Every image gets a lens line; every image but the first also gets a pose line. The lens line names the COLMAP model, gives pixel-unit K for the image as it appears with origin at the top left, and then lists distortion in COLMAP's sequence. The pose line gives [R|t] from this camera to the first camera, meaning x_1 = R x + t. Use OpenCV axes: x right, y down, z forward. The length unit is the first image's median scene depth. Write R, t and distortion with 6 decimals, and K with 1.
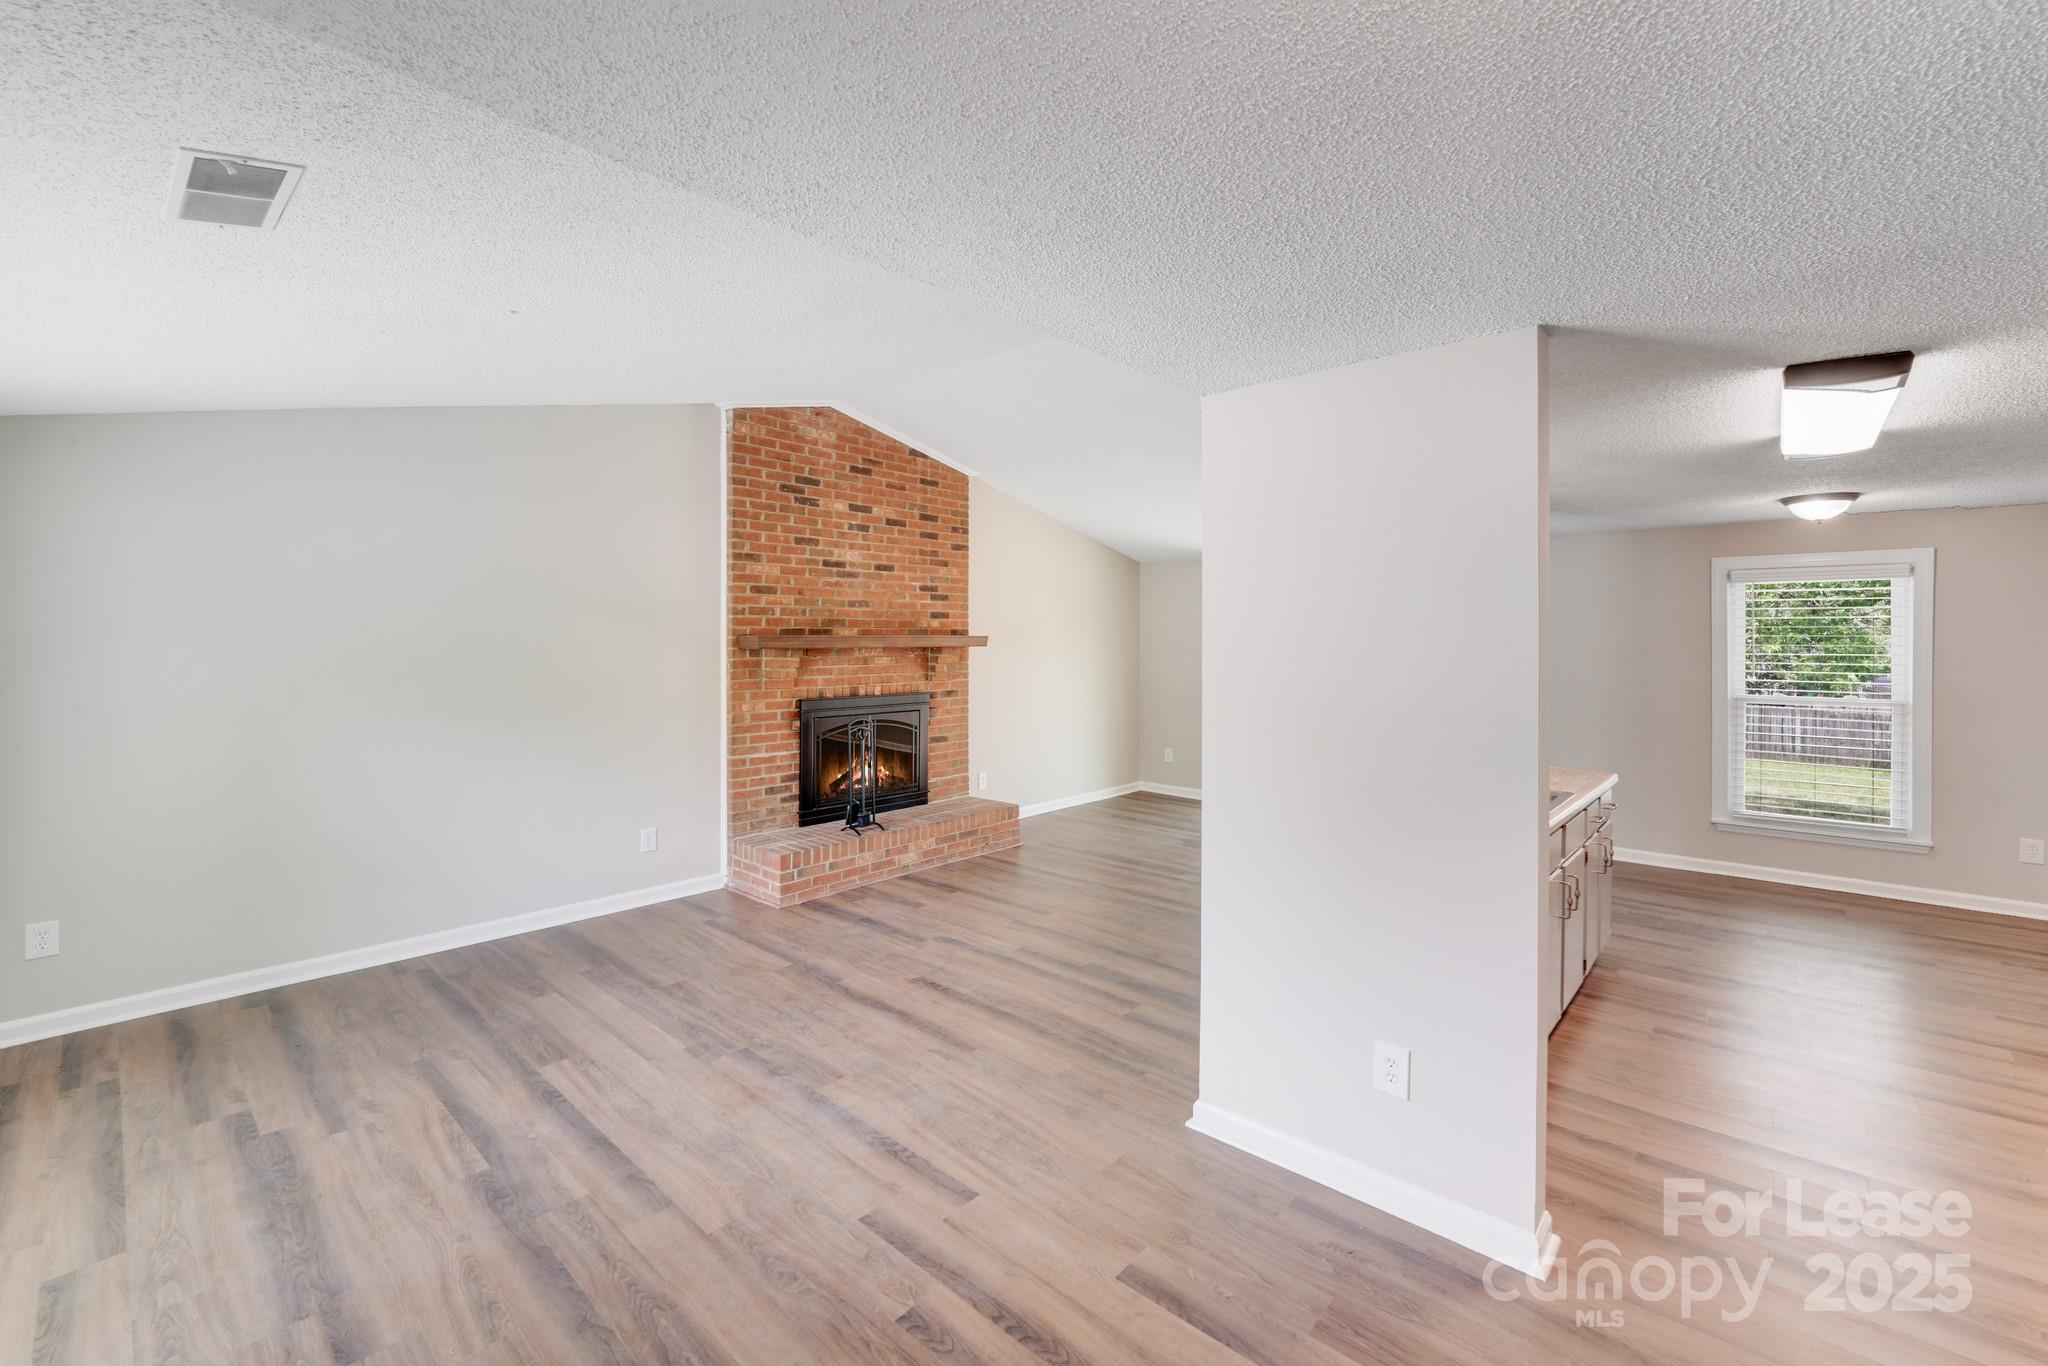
lens RADIAL K [[833.1, 0, 1019.4], [0, 833.1, 640.2], [0, 0, 1]] dist [-0.003038, -0.004037]
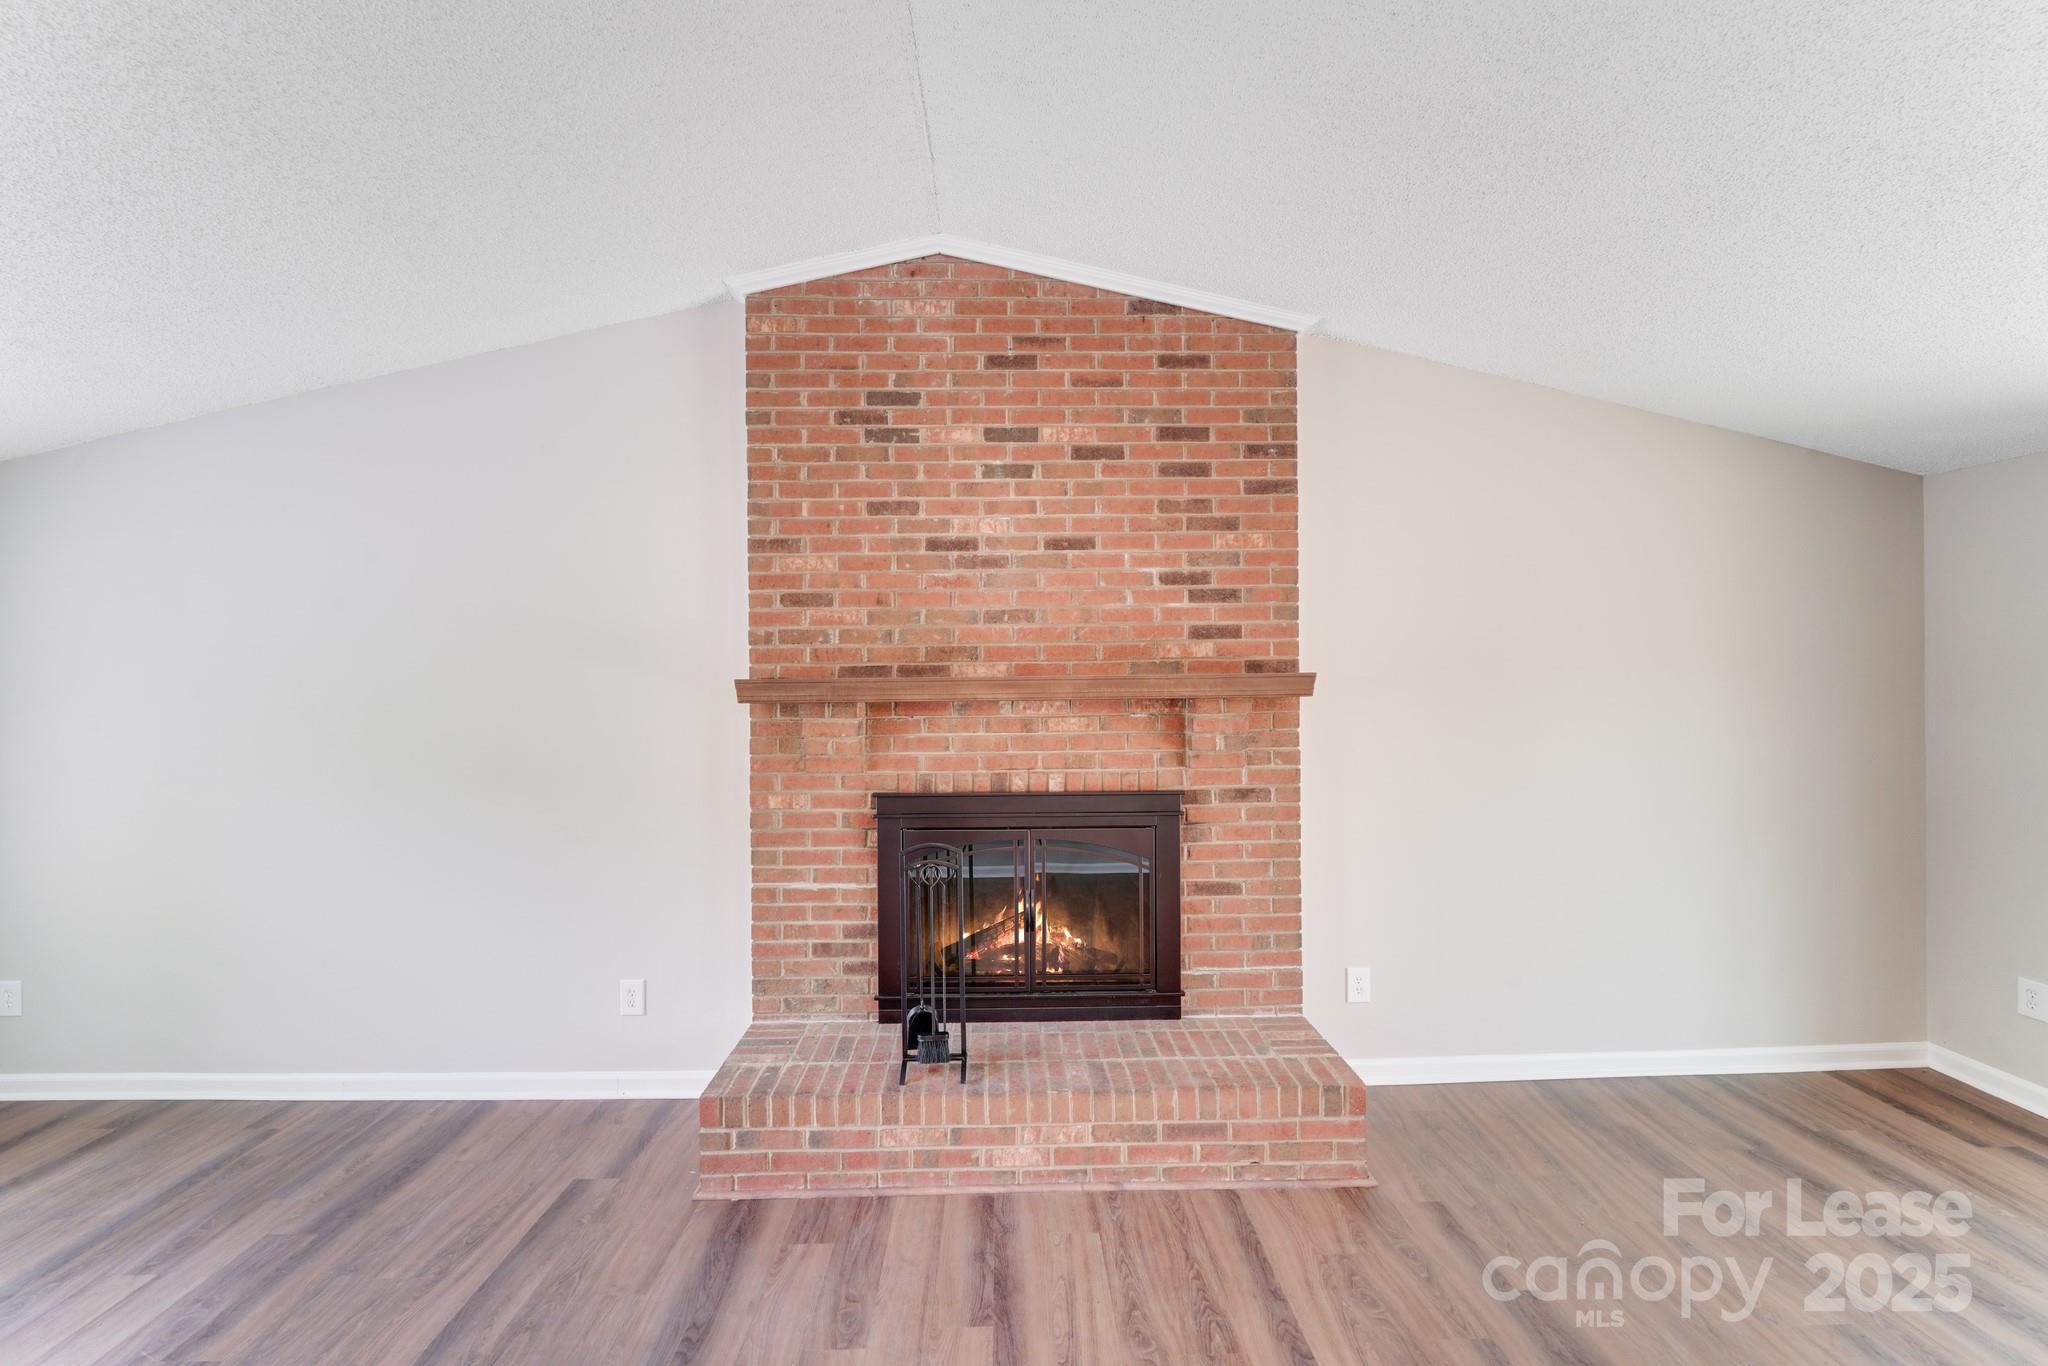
lens RADIAL K [[839.9, 0, 1016.2], [0, 839.9, 678.0], [0, 0, 1]] dist [-0.004596, -0.002339]
pose [[0.689692, -0.007339, -0.724066, 0.211167], [0.008437, 0.999962, -0.002099, -0.003587], [0.724054, -0.004661, 0.689728, 0.697183]]
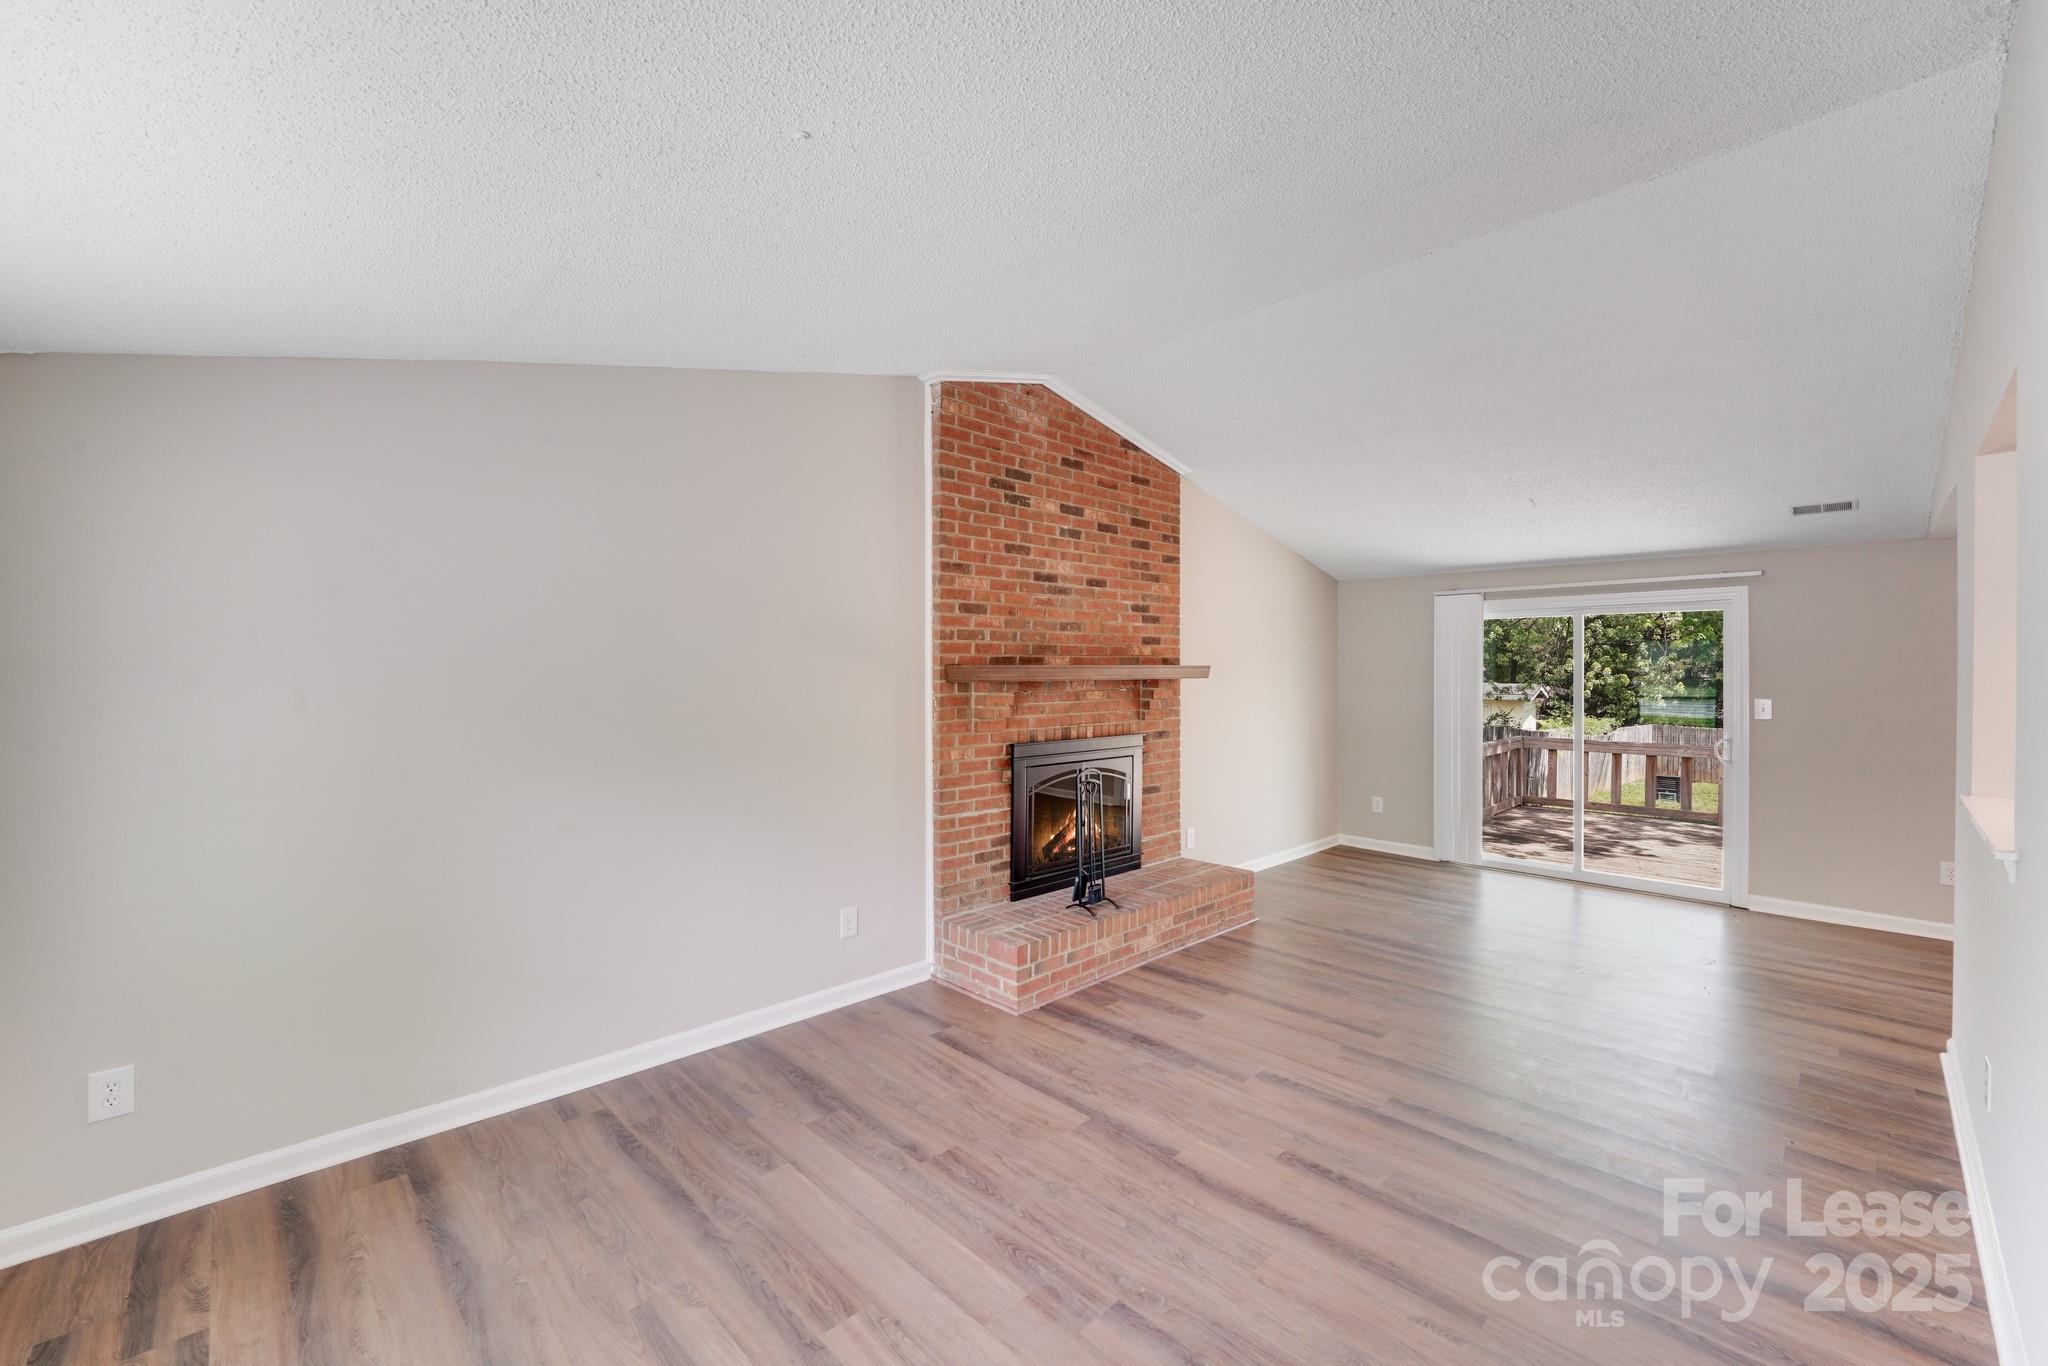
lens RADIAL K [[833.1, 0, 1017.2], [0, 833.1, 662.1], [0, 0, 1]] dist [-0.003038, -0.004037]
pose [[0.997770, -0.001748, -0.066718, -0.208460], [0.001090, 0.999950, -0.009897, -0.000359], [0.066732, 0.009802, 0.997723, 0.197105]]
